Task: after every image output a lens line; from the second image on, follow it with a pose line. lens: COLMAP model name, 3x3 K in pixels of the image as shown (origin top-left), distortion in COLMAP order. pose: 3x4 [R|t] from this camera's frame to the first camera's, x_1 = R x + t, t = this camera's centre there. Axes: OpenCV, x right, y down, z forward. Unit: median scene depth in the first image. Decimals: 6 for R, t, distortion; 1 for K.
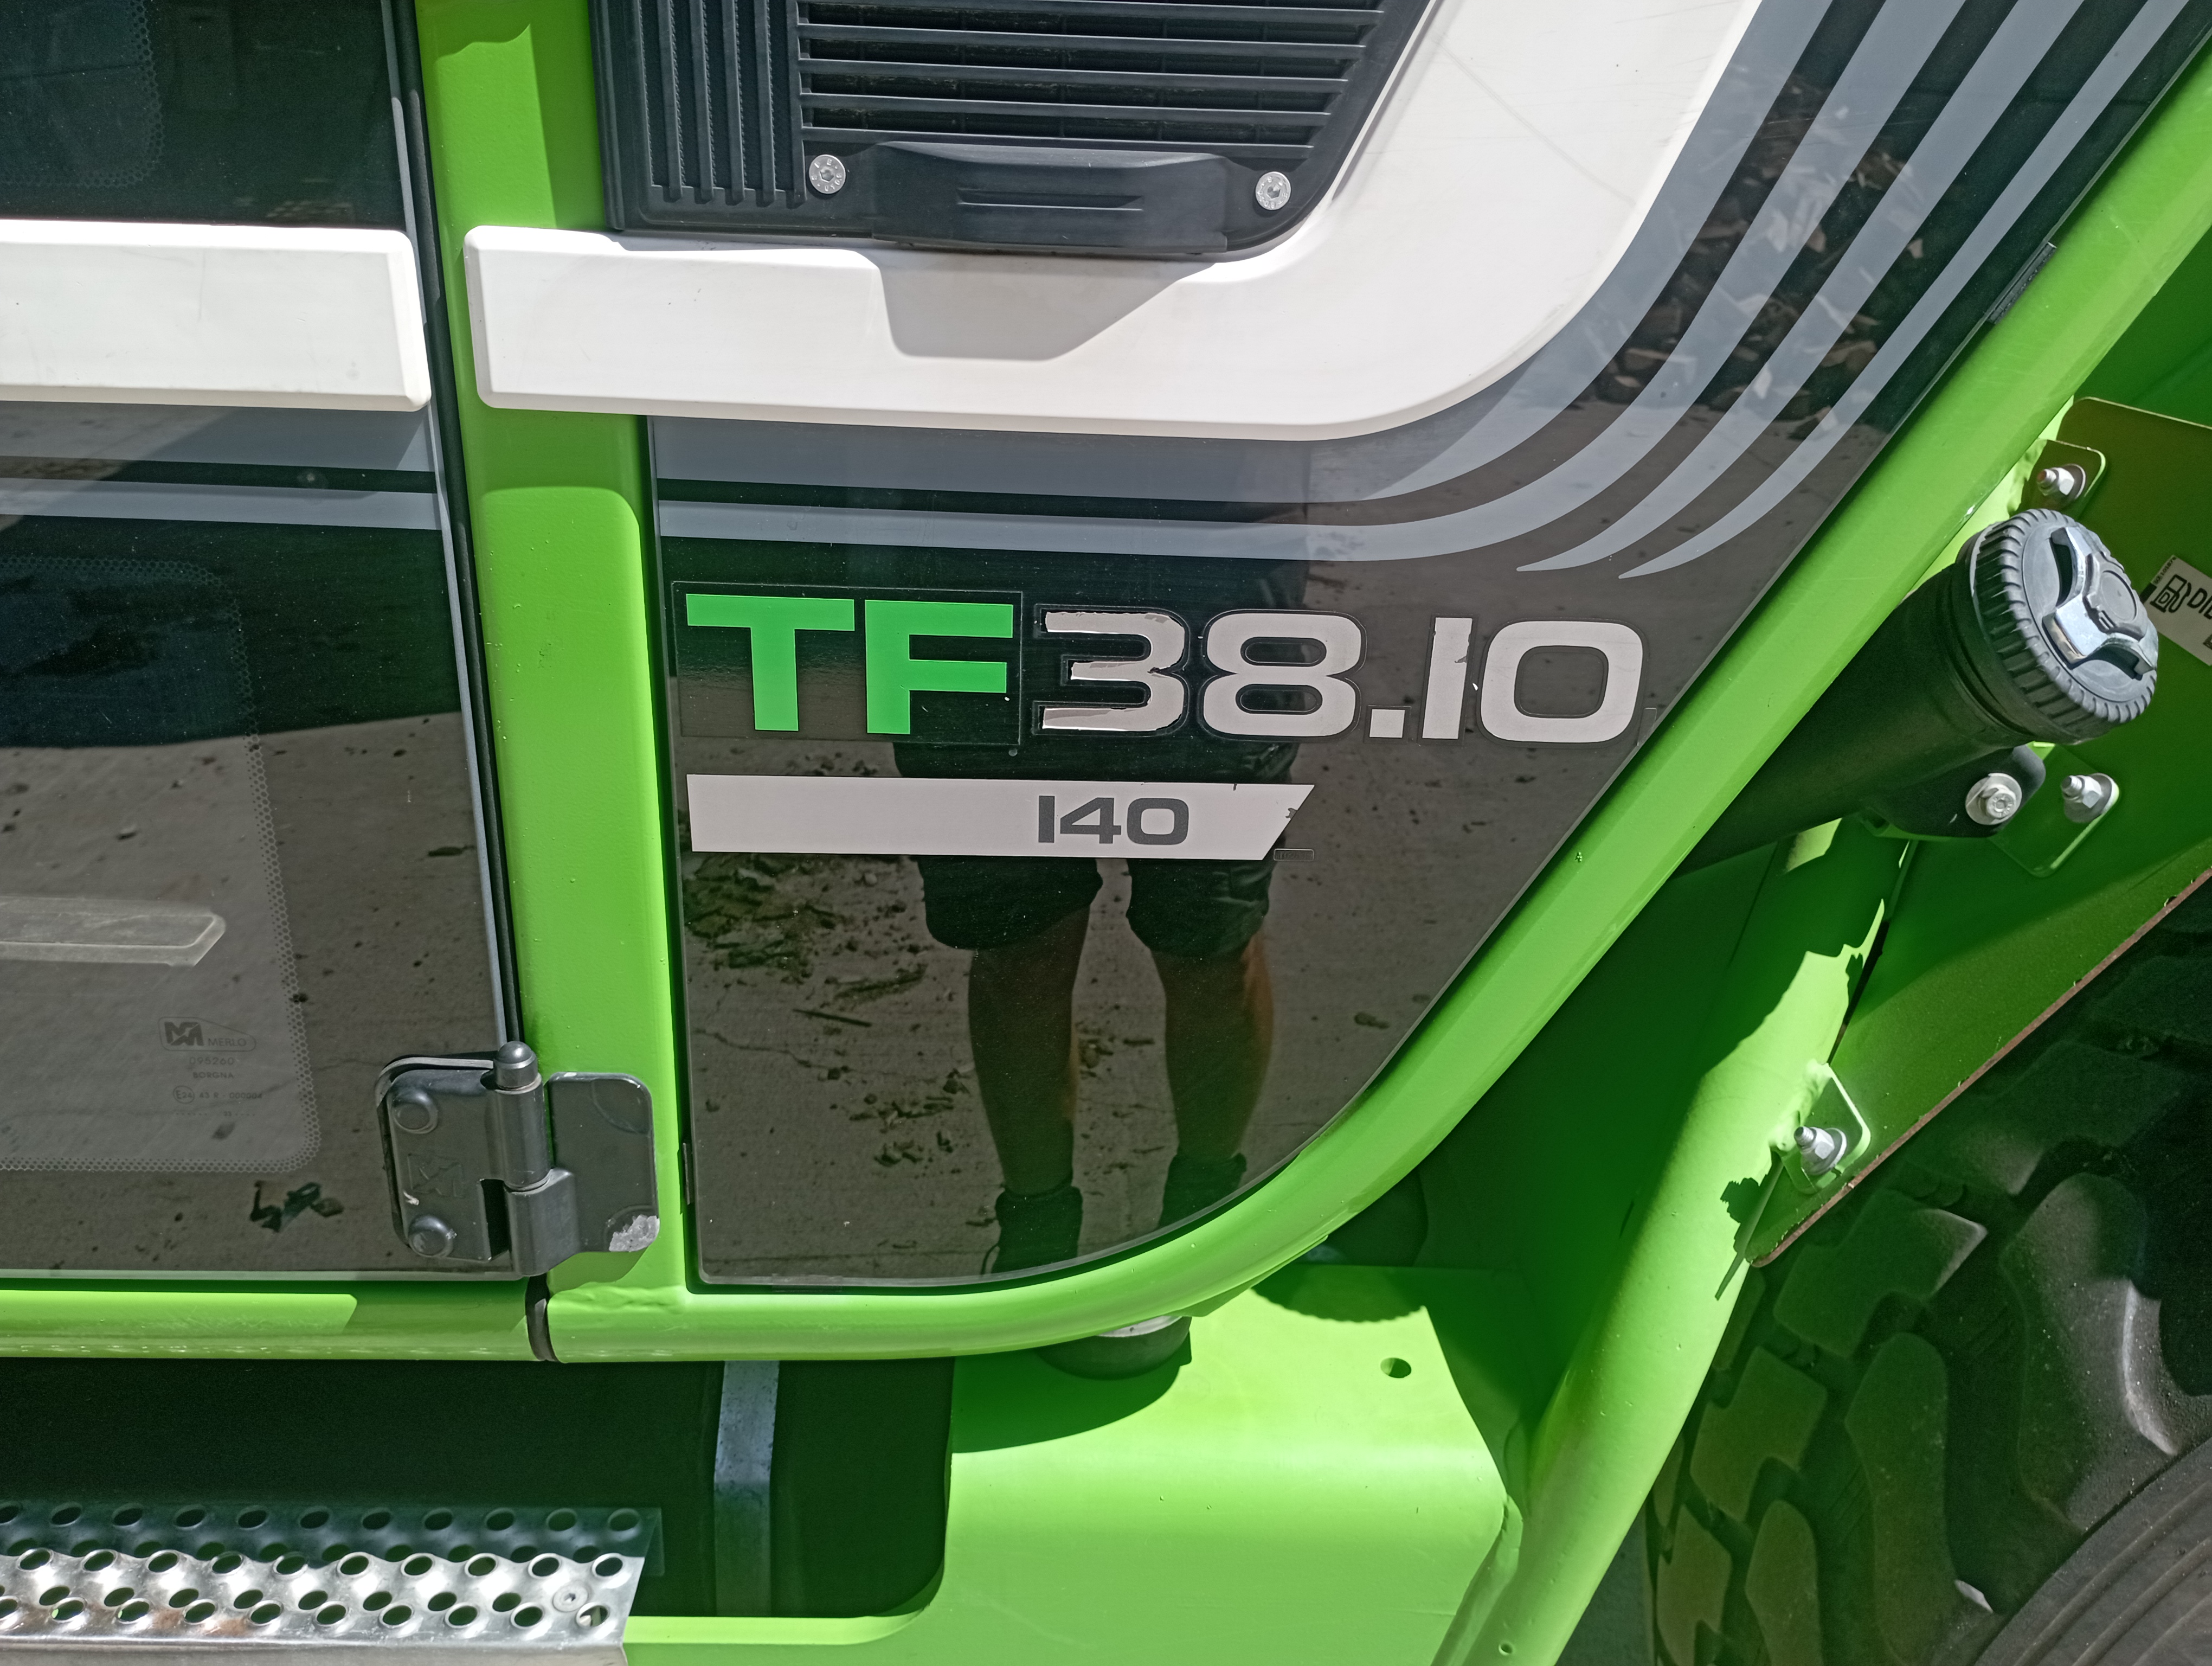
lens RADIAL K [[1820.8, 0, 1093.6], [0, 1820.8, 823.9], [0, 0, 1]] dist [0.088494, -0.102348]
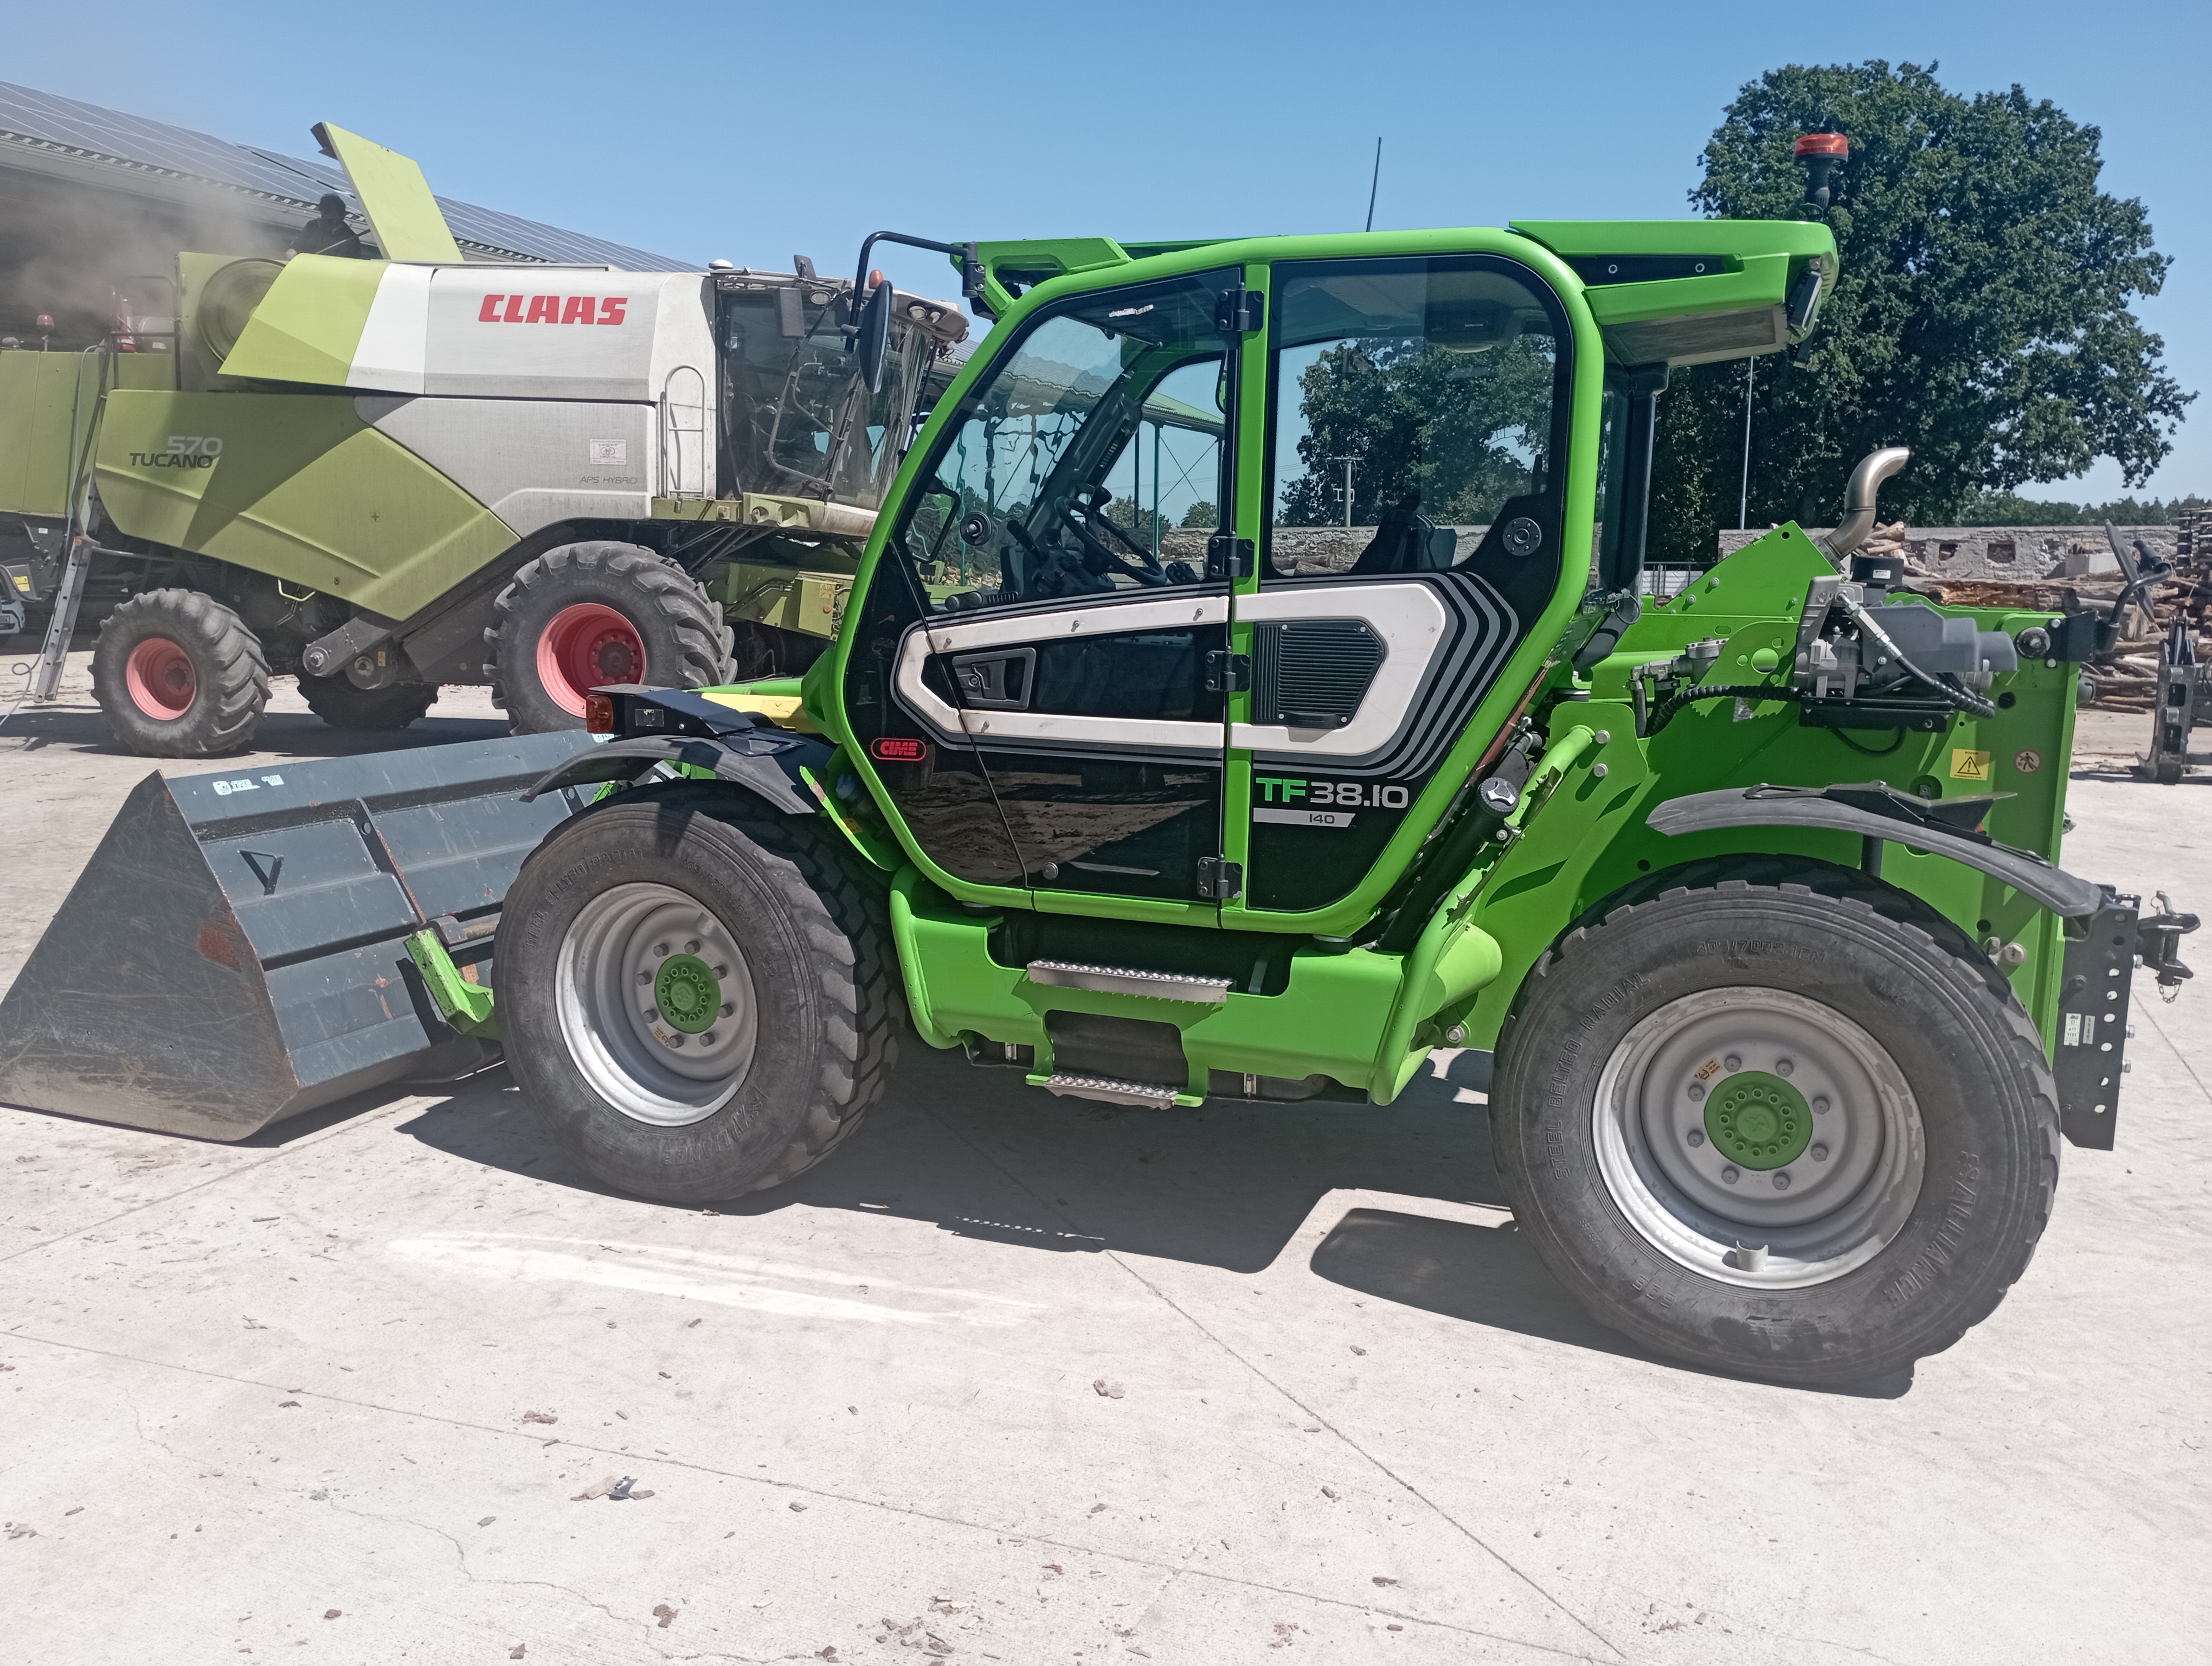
lens RADIAL K [[1820.8, 0, 1094.1], [0, 1820.8, 838.1], [0, 0, 1]] dist [0.088494, -0.102348]
pose [[0.932685, 0.038959, -0.358581, 1.508694], [-0.140989, 0.954433, -0.263022, 1.793216], [0.331995, 0.295873, 0.895678, -4.730168]]
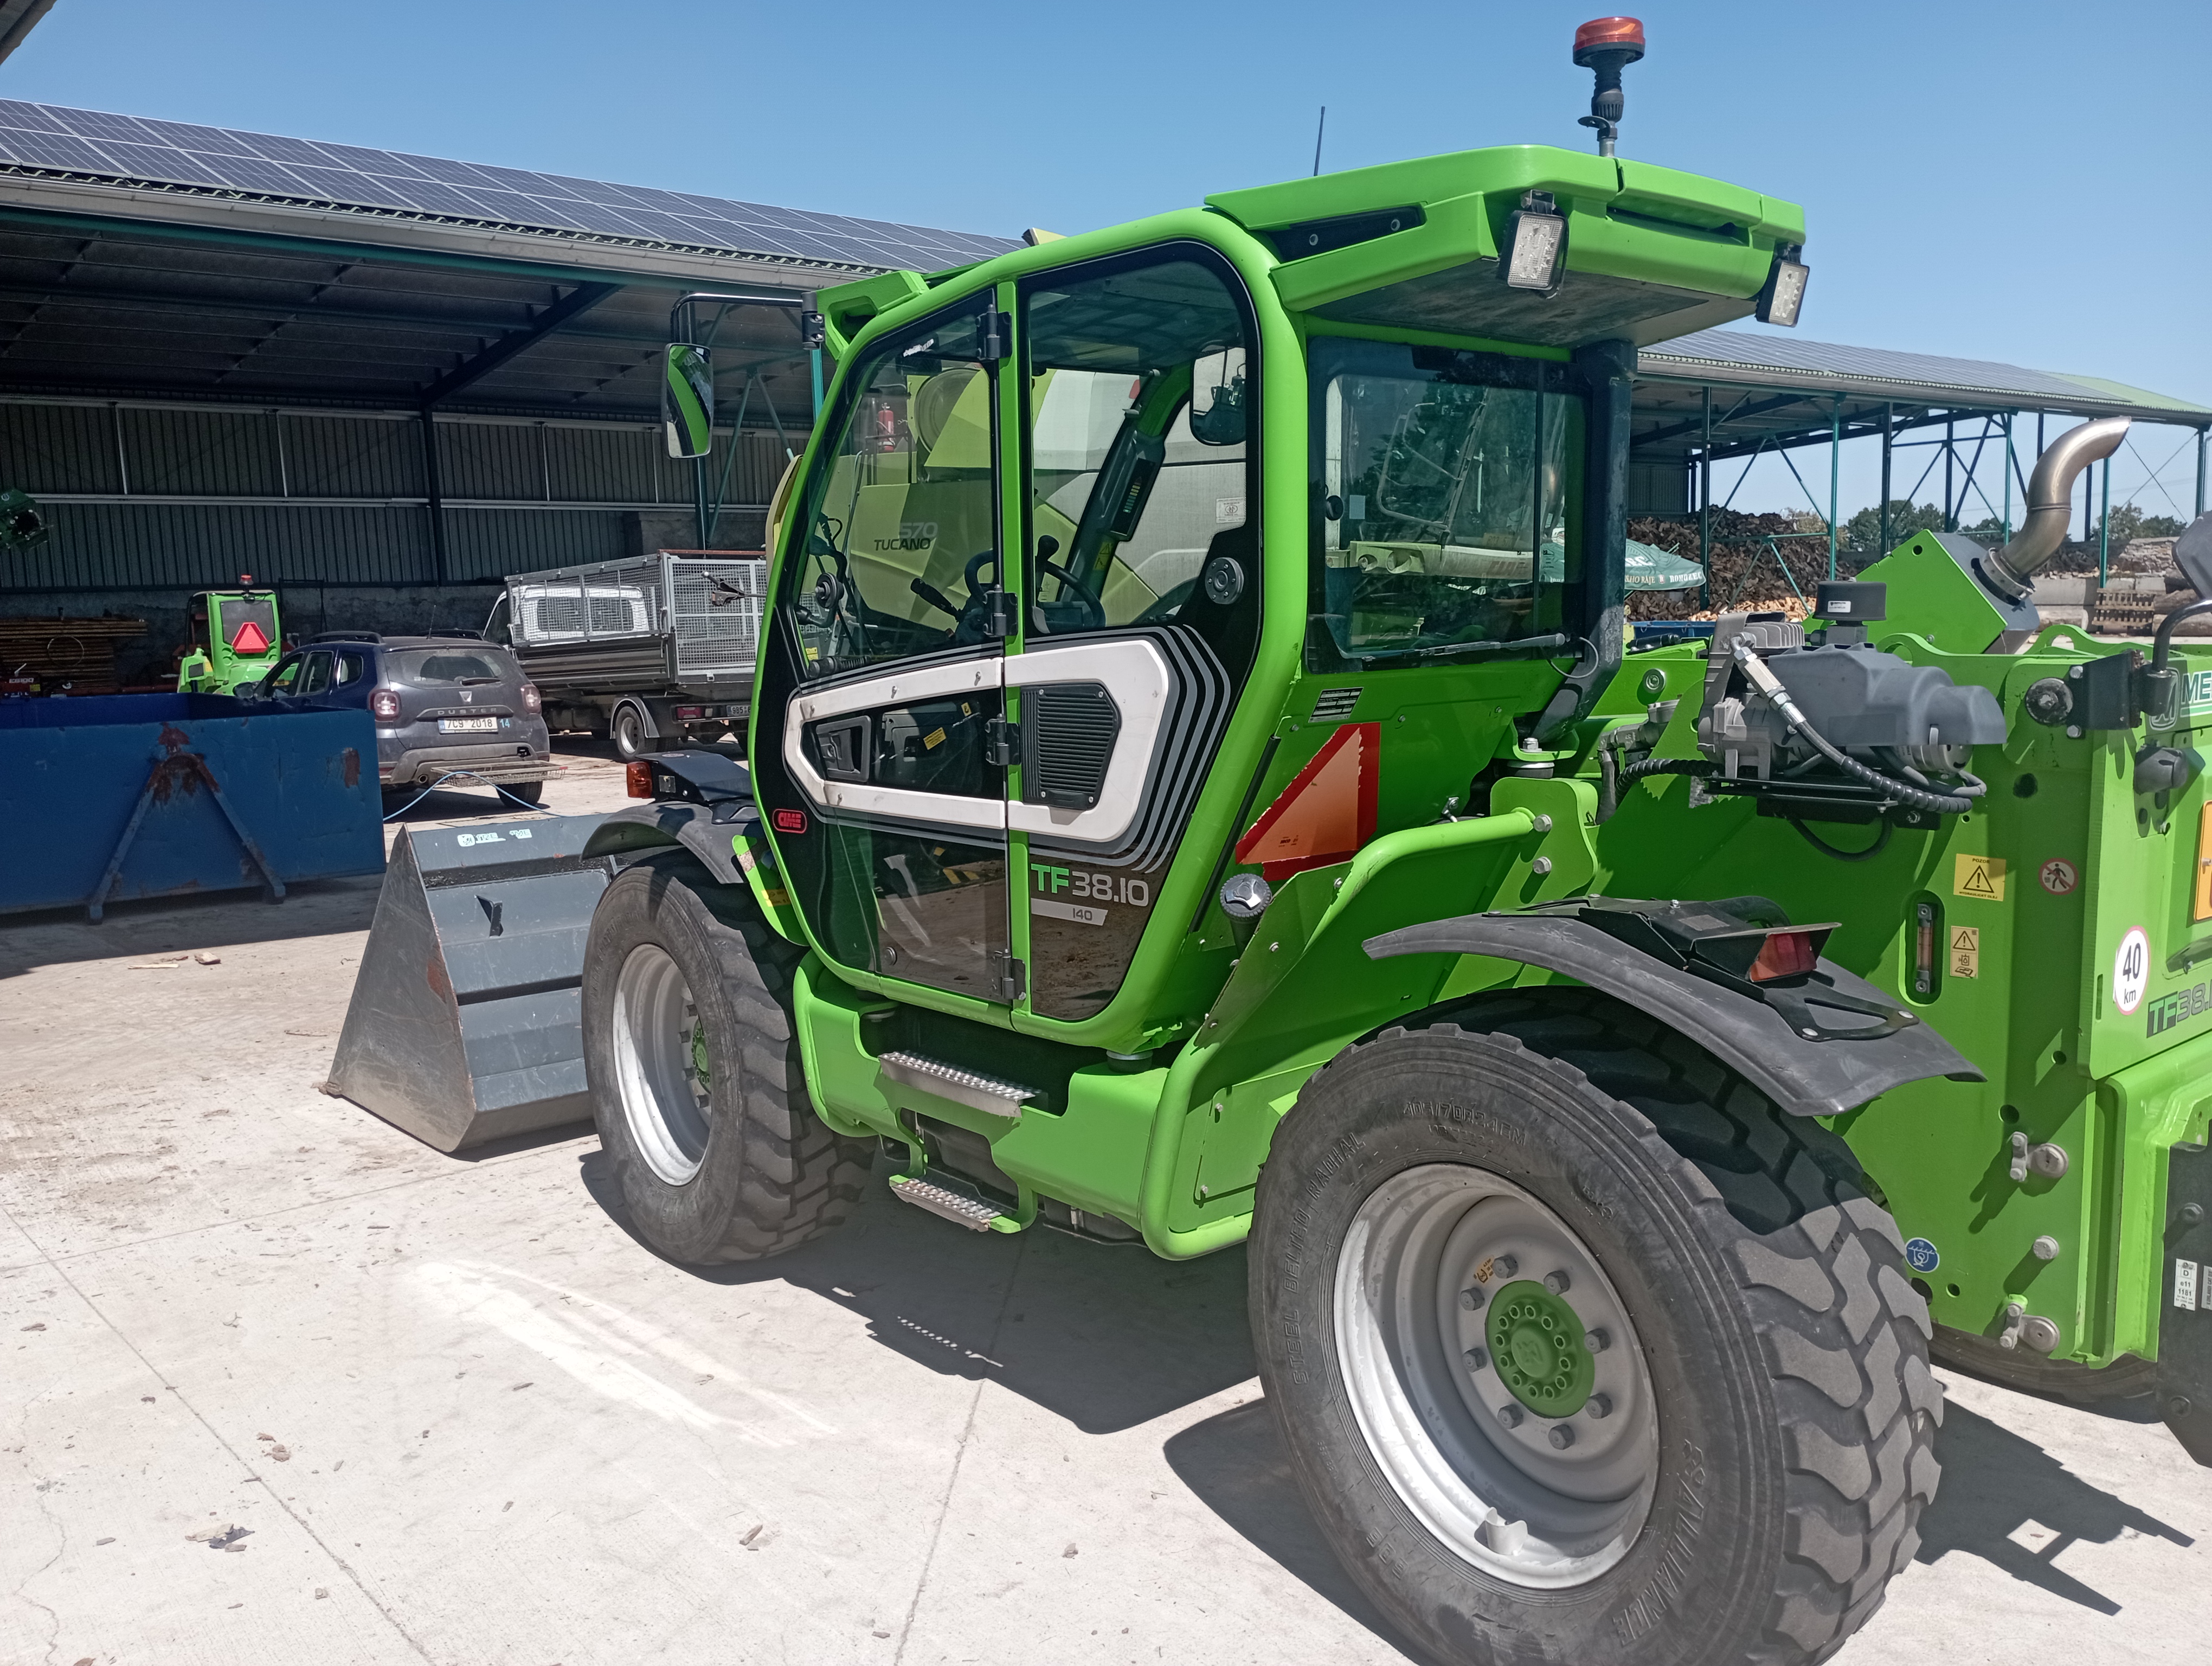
lens RADIAL K [[1820.8, 0, 1102.6], [0, 1820.8, 833.9], [0, 0, 1]] dist [0.088494, -0.102348]
pose [[0.646845, 0.049713, -0.761000, 4.060441], [-0.283213, 0.942170, -0.179181, 0.707953], [0.708083, 0.331427, 0.623517, -2.291952]]
